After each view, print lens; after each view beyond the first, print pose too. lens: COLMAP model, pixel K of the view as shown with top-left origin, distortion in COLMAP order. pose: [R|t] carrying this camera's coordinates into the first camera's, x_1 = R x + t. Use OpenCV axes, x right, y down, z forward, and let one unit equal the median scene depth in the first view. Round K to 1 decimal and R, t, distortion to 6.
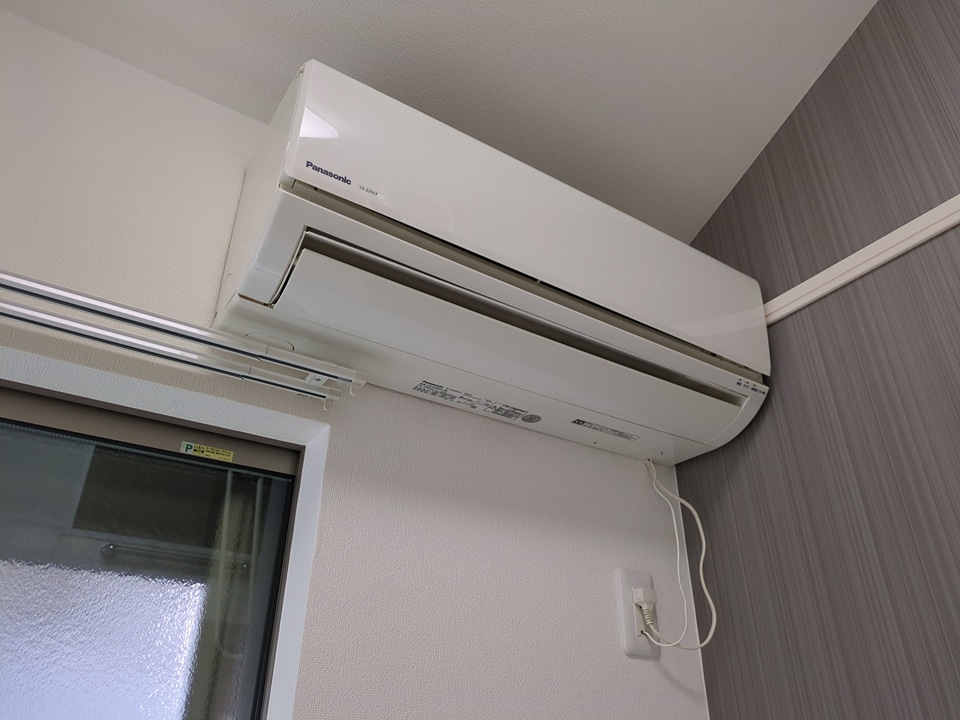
lens RADIAL K [[710.5, 0, 482.6], [0, 710.5, 364.9], [0, 0, 1]] dist [0.062151, -0.070283]
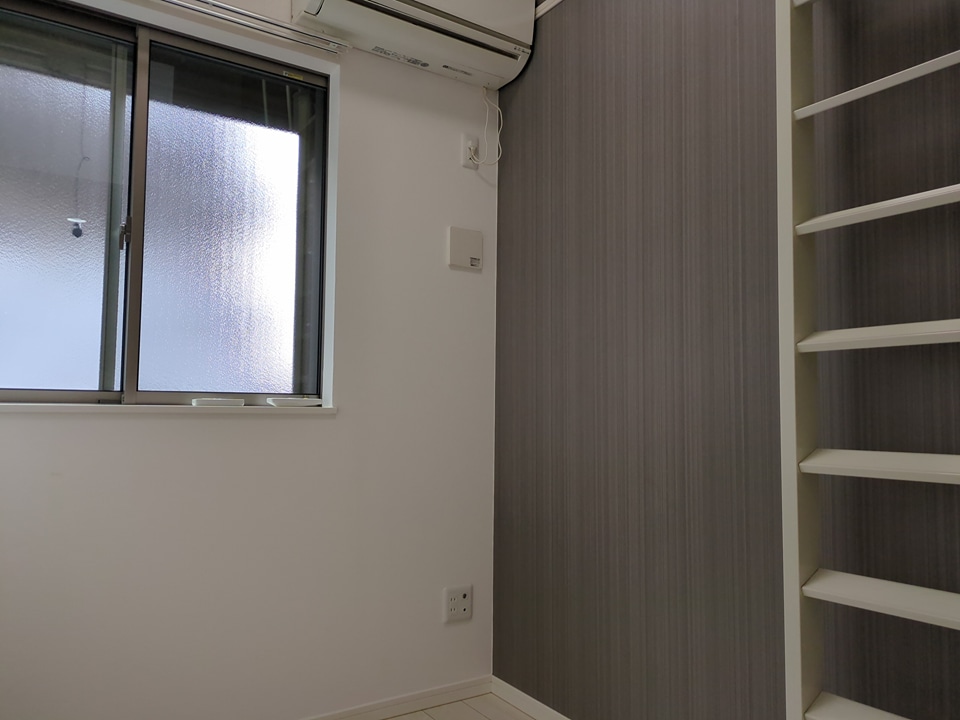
lens RADIAL K [[710.5, 0, 482.6], [0, 710.5, 364.9], [0, 0, 1]] dist [0.062151, -0.070283]
pose [[0.999953, 0.006457, 0.007193, 0.254625], [-0.008930, 0.901930, 0.431789, -0.054867], [-0.003700, -0.431833, 0.901946, -1.586190]]
